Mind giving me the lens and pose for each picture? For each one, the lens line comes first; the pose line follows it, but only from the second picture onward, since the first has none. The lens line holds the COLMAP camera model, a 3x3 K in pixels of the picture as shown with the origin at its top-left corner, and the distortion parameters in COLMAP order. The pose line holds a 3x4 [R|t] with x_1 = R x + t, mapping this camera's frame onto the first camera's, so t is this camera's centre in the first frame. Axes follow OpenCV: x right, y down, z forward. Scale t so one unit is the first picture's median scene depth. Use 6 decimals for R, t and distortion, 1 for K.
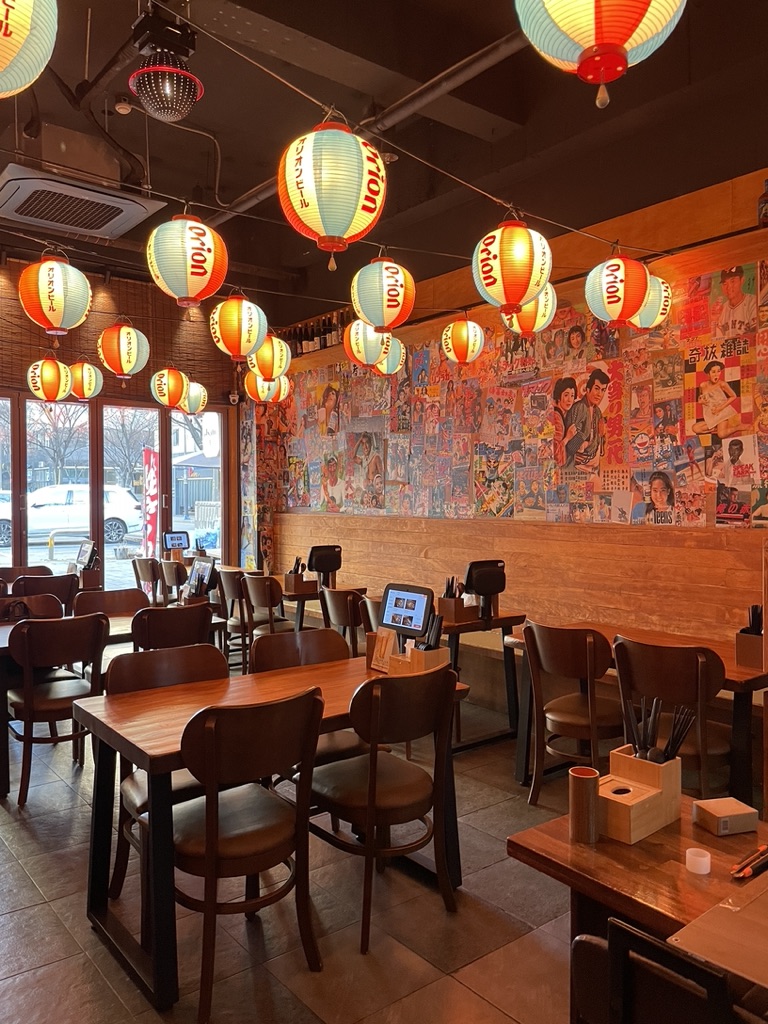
lens RADIAL K [[773.1, 0, 384.4], [0, 773.1, 508.7], [0, 0, 1]] dist [0.103256, -0.151912]
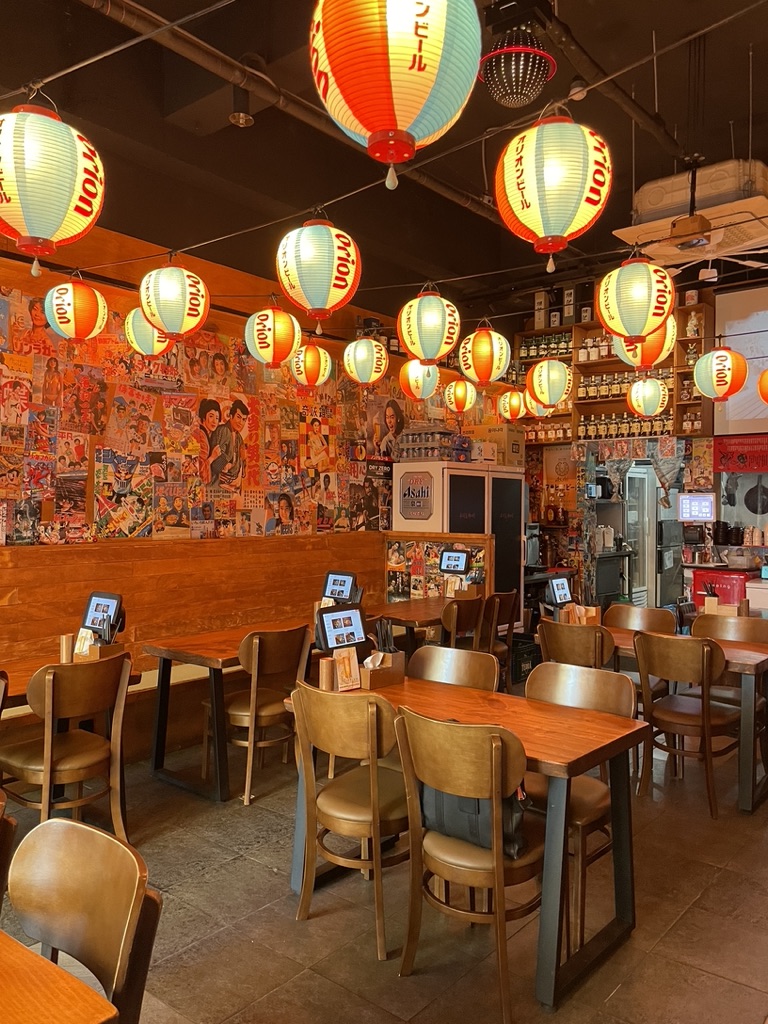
lens RADIAL K [[773.1, 0, 384.4], [0, 773.1, 508.7], [0, 0, 1]] dist [0.103256, -0.151912]
pose [[-0.208424, -0.005341, 0.978024, -0.848706], [0.010294, 0.999918, 0.007654, -0.028302], [-0.977984, 0.011663, -0.208352, 1.011253]]
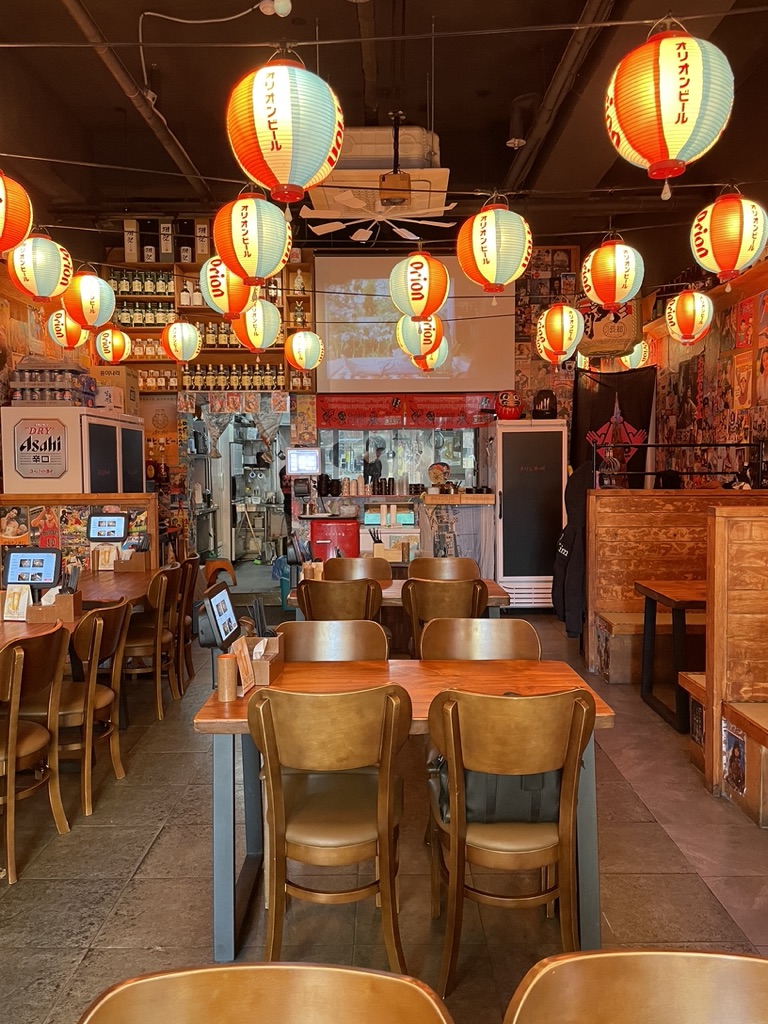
lens RADIAL K [[773.1, 0, 384.4], [0, 773.1, 508.7], [0, 0, 1]] dist [0.103256, -0.151912]
pose [[-0.787509, -0.030448, 0.615551, -0.600270], [0.017018, 0.997324, 0.071104, -0.026298], [-0.616069, 0.066470, -0.784883, 1.236466]]
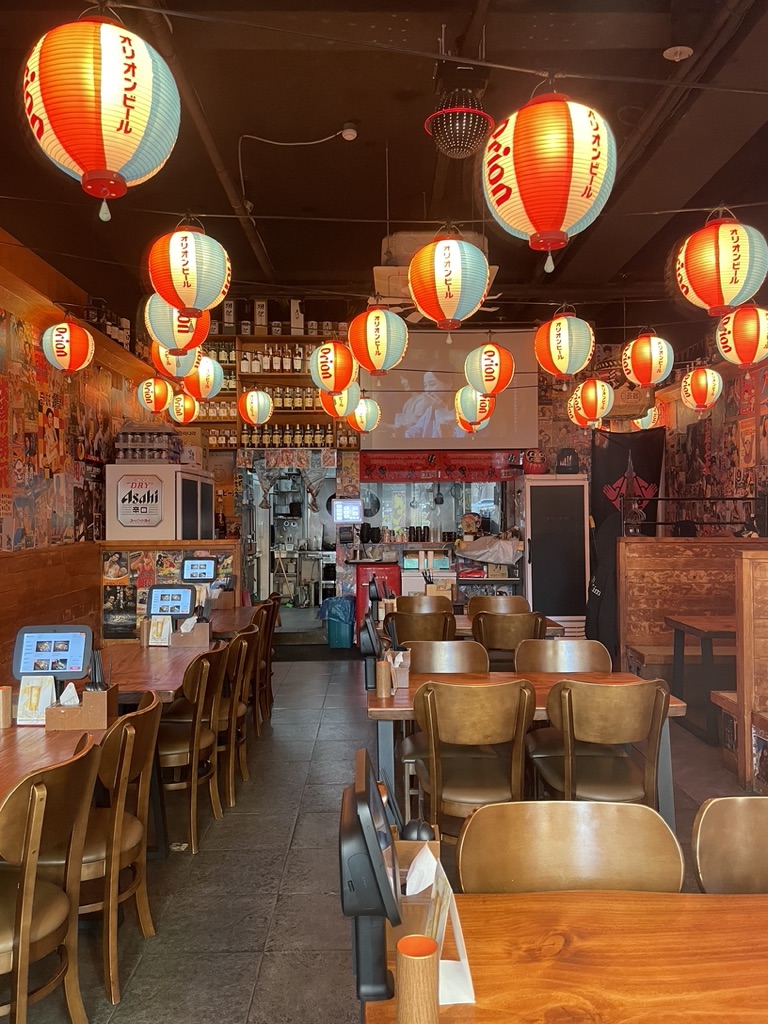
lens RADIAL K [[773.1, 0, 384.4], [0, 773.1, 508.7], [0, 0, 1]] dist [0.103256, -0.151912]
pose [[-0.796587, 0.006770, 0.604486, -0.610245], [0.014993, 0.999851, 0.008560, -0.032387], [-0.604338, 0.015882, -0.796569, 1.418837]]
